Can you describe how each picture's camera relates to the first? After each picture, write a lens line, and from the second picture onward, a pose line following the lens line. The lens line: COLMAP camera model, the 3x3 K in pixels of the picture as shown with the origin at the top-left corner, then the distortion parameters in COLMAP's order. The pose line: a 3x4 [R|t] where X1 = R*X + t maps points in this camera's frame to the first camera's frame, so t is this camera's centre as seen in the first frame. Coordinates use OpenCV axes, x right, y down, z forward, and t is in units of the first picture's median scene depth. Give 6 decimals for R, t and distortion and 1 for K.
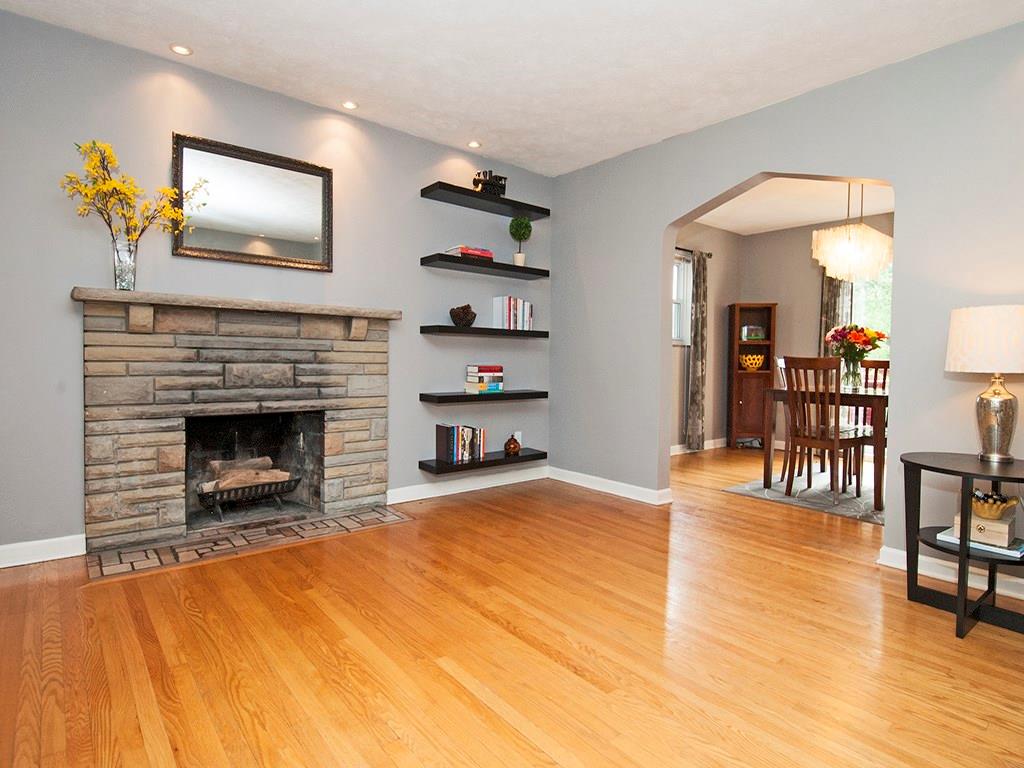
lens RADIAL K [[555.6, 0, 510.5], [0, 555.6, 367.7], [0, 0, 1]] dist [0.002911, 0.000620]
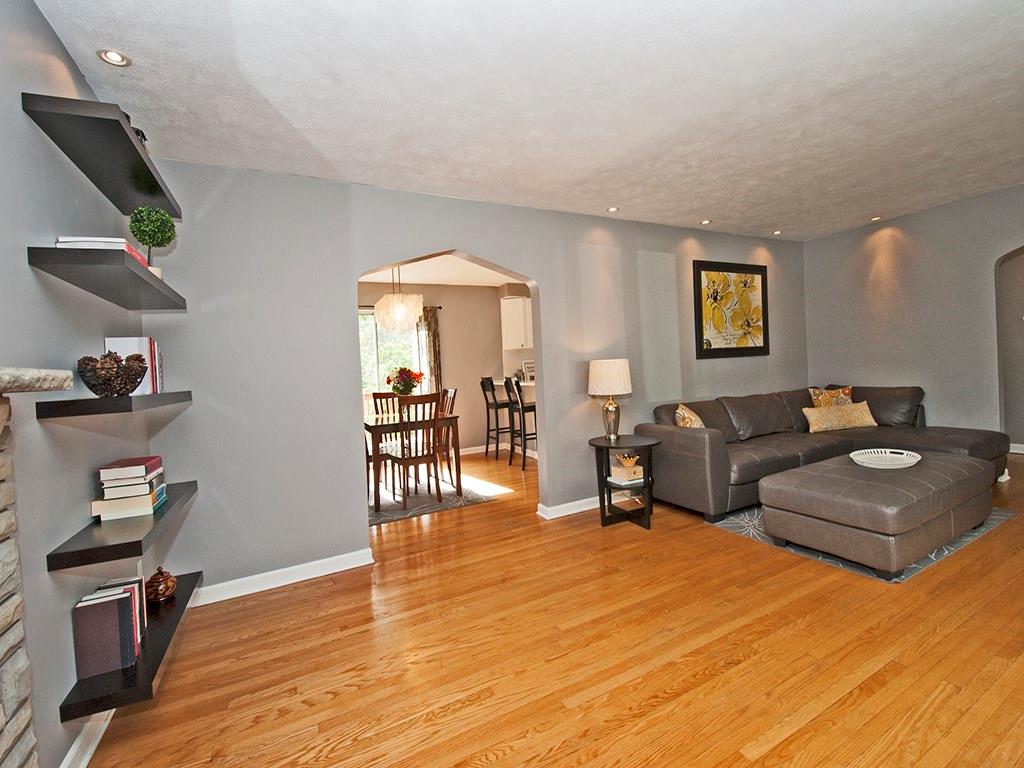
lens RADIAL K [[452.7, 0, 518.3], [0, 452.7, 371.6], [0, 0, 1]] dist [-0.017157, -0.000400]
pose [[0.211740, -0.038867, 0.976553, -0.470263], [0.086670, 0.996019, 0.020849, -0.082020], [-0.973475, 0.080223, 0.214265, 0.615233]]
